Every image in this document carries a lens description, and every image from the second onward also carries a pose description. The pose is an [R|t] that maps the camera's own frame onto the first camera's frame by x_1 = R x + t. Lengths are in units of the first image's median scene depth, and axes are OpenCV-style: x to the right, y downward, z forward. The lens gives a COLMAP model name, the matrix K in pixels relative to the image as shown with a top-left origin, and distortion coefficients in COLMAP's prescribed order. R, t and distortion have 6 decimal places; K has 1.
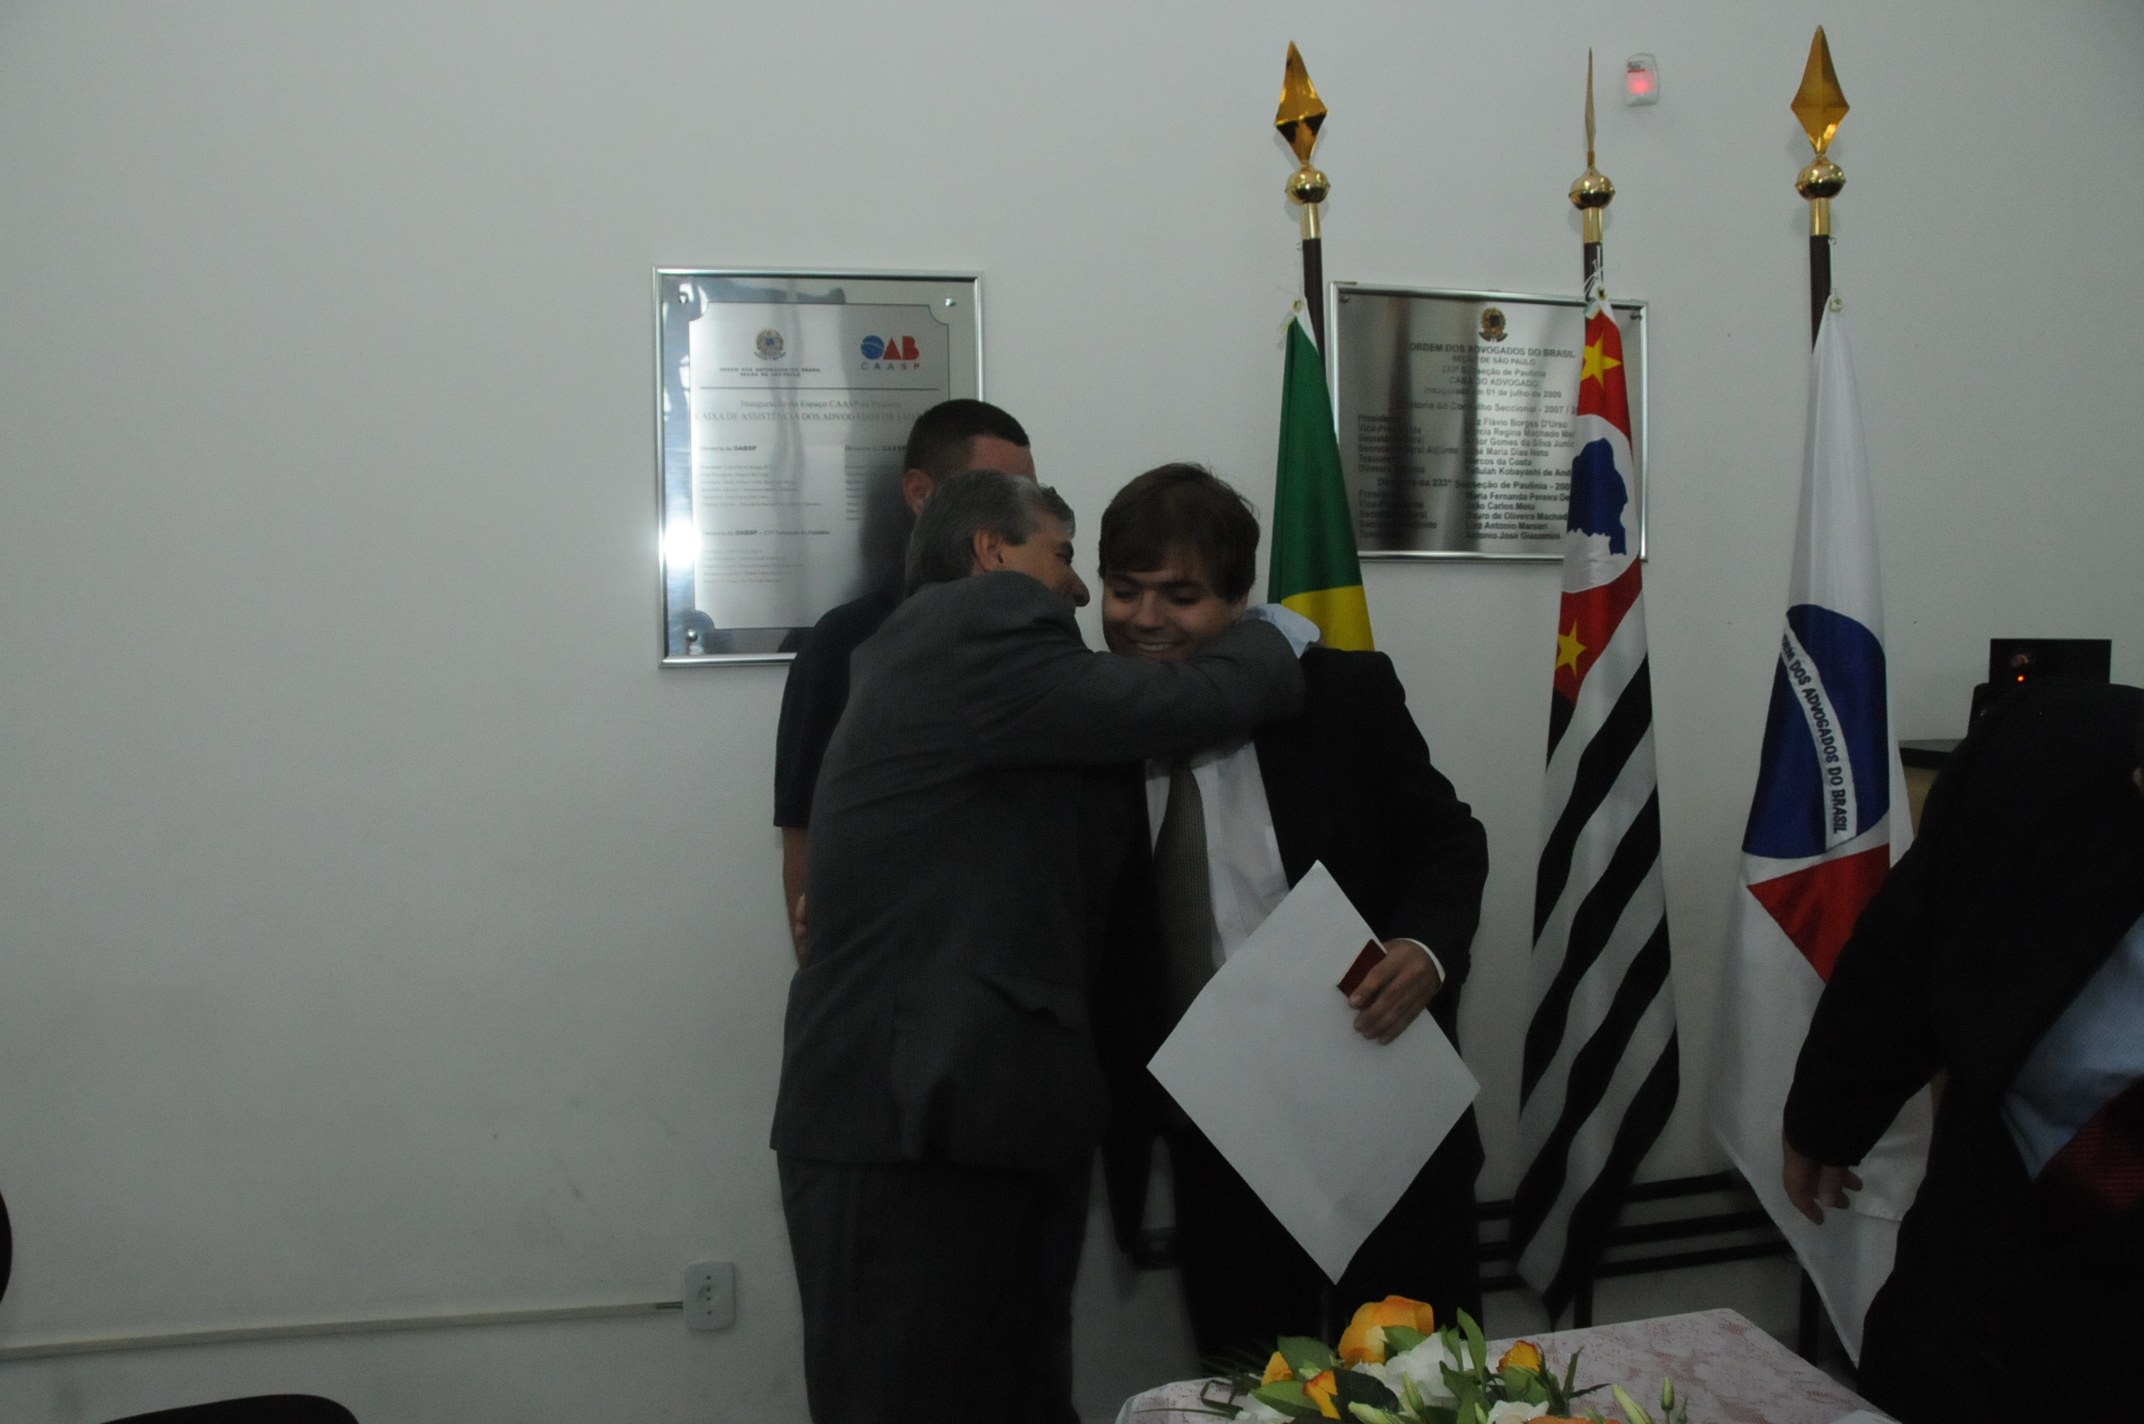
lens RADIAL K [[1668.9, 0, 1057.2], [0, 1668.9, 743.8], [0, 0, 1]] dist [-0.172446, 0.134320]
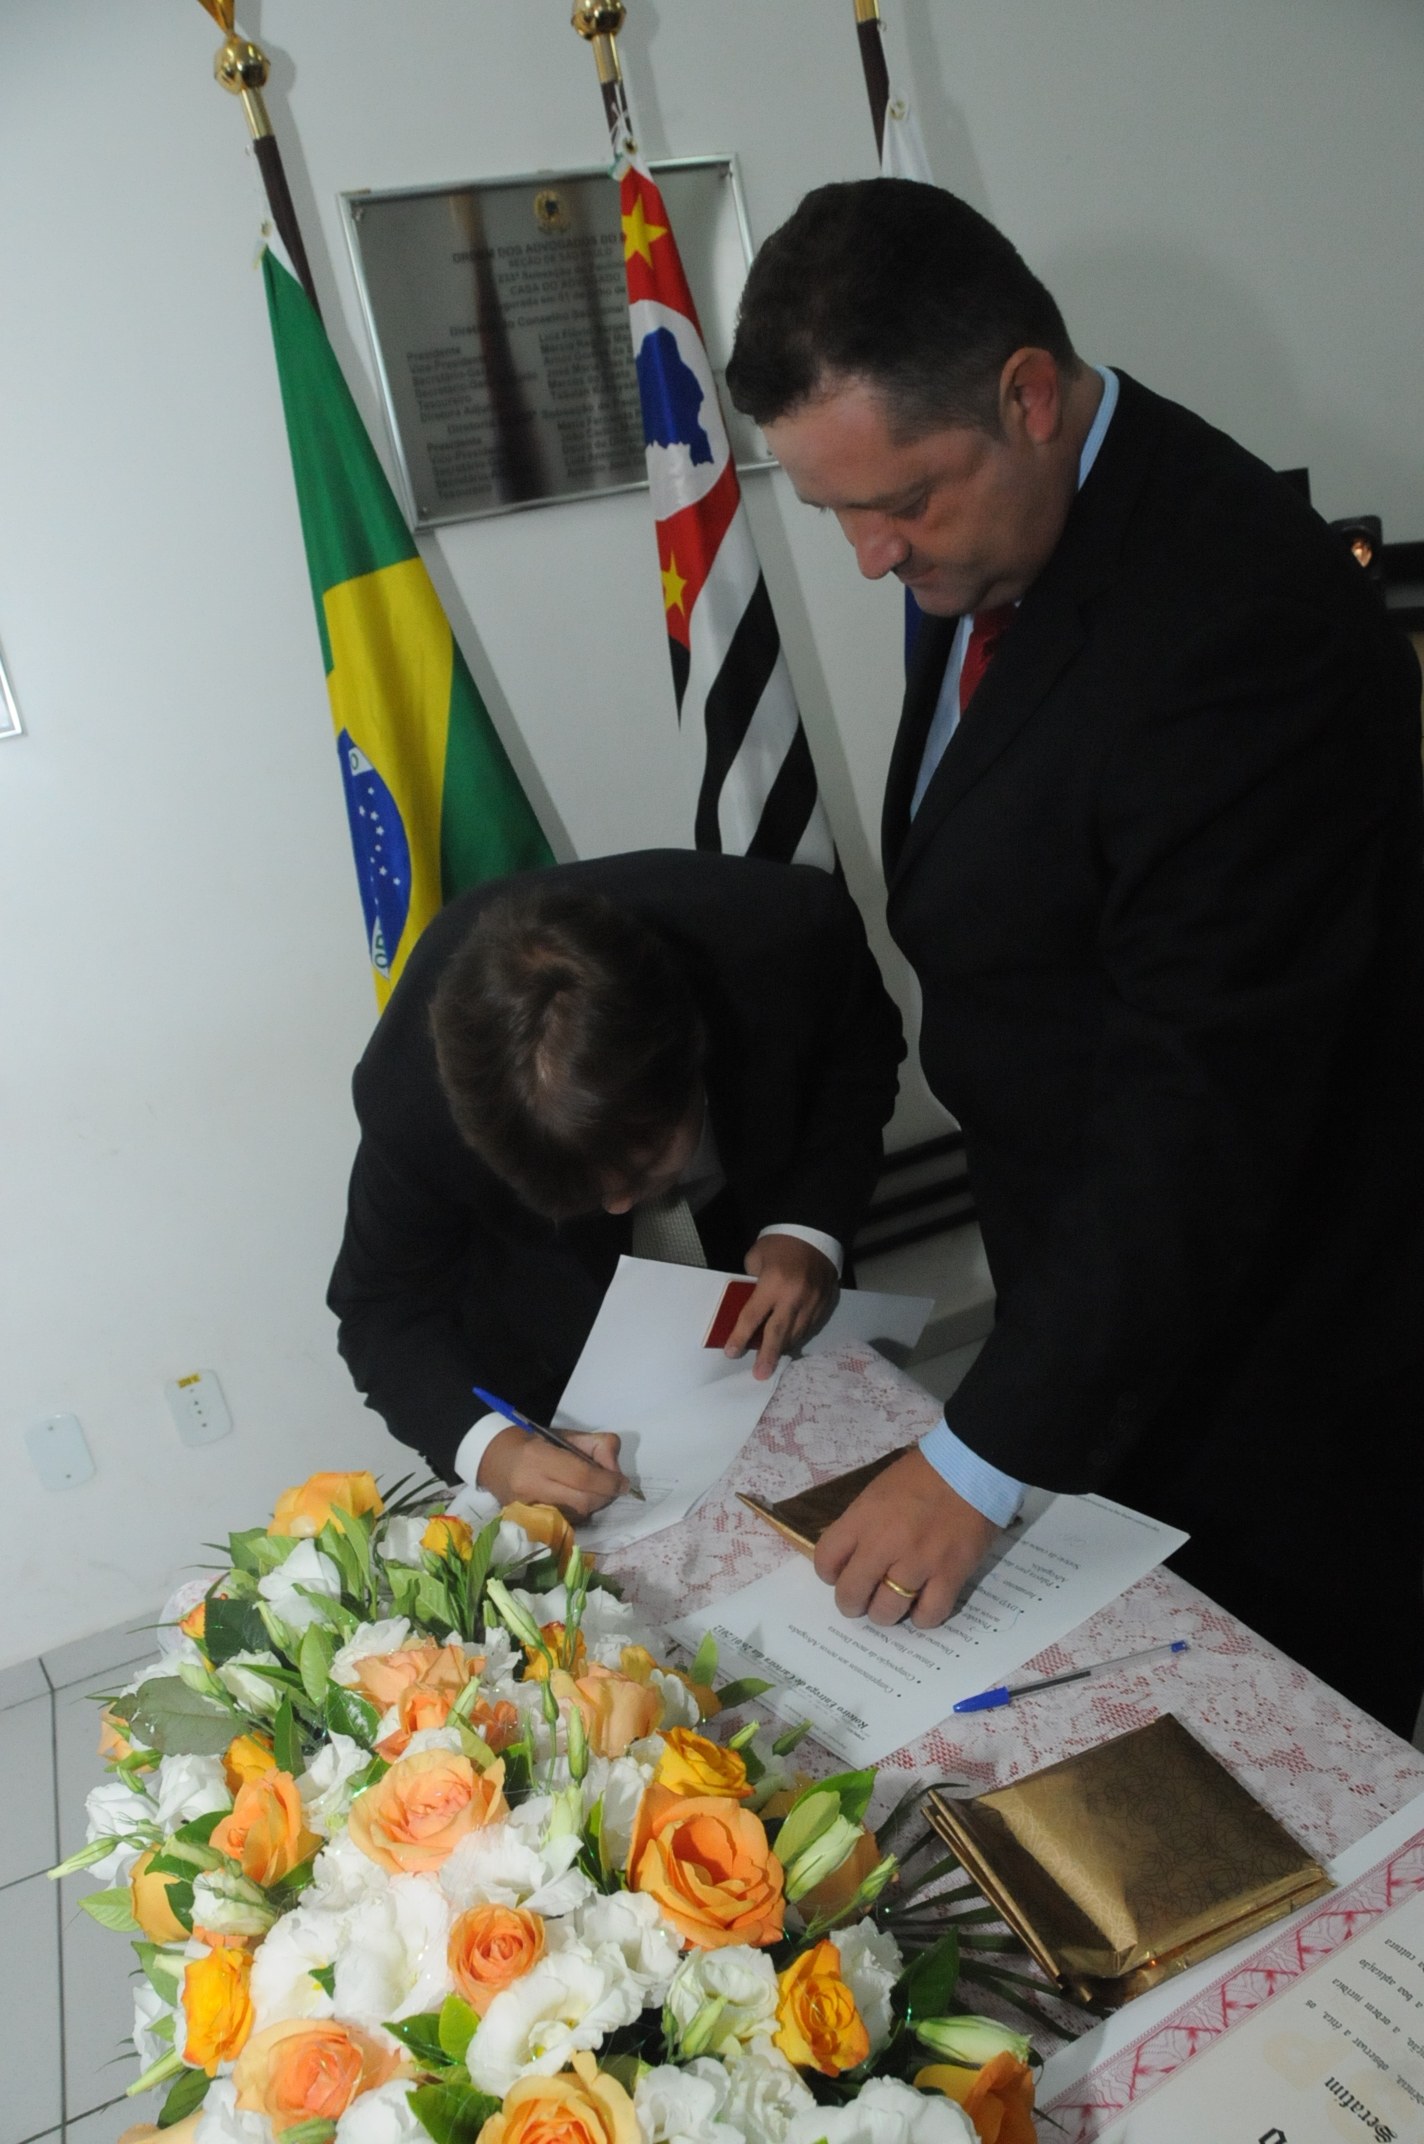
lens RADIAL K [[1662.6, 0, 752.1], [0, 1662.6, 1108.2], [0, 0, 1]] dist [-0.154659, 0.102502]
pose [[0.967421, -0.221072, 0.123381, 0.188191], [0.187659, 0.953293, 0.236678, 0.007108], [-0.169941, -0.205814, 0.963722, 0.115968]]
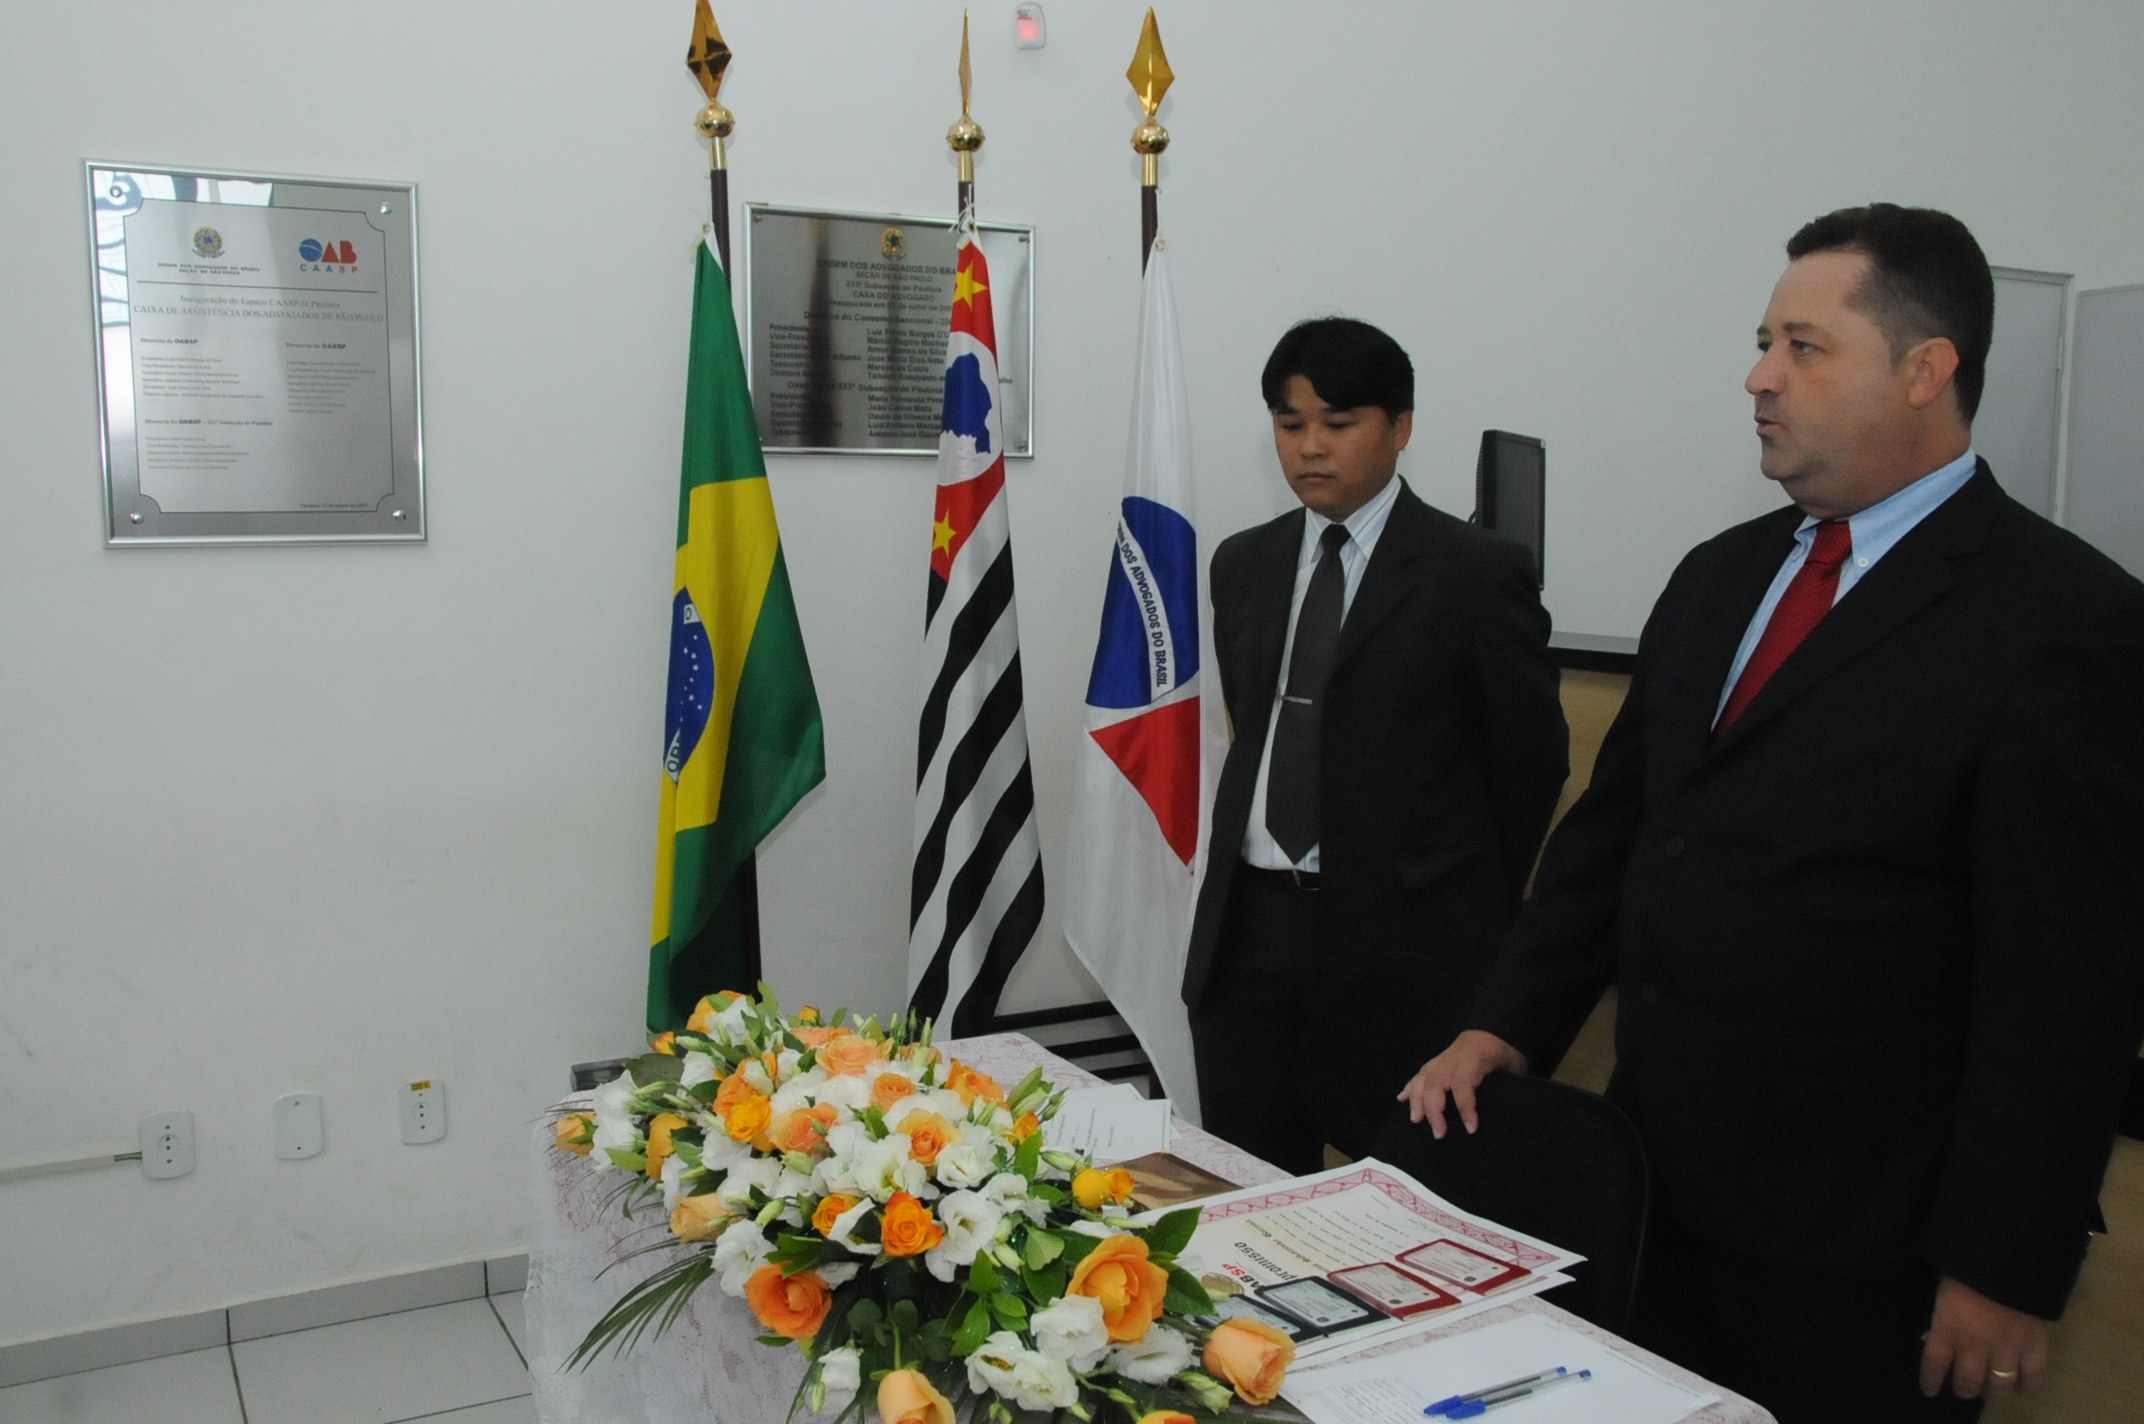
lens RADIAL K [[1894.7, 0, 1066.7], [0, 1894.7, 750.3], [0, 0, 1]] dist [-0.123538, 0.143188]
pose [[0.962597, -0.020646, 0.270151, 0.030455], [0.007721, 0.998778, 0.048818, 0.031184], [-0.270829, -0.044906, 0.961580, -0.324158]]
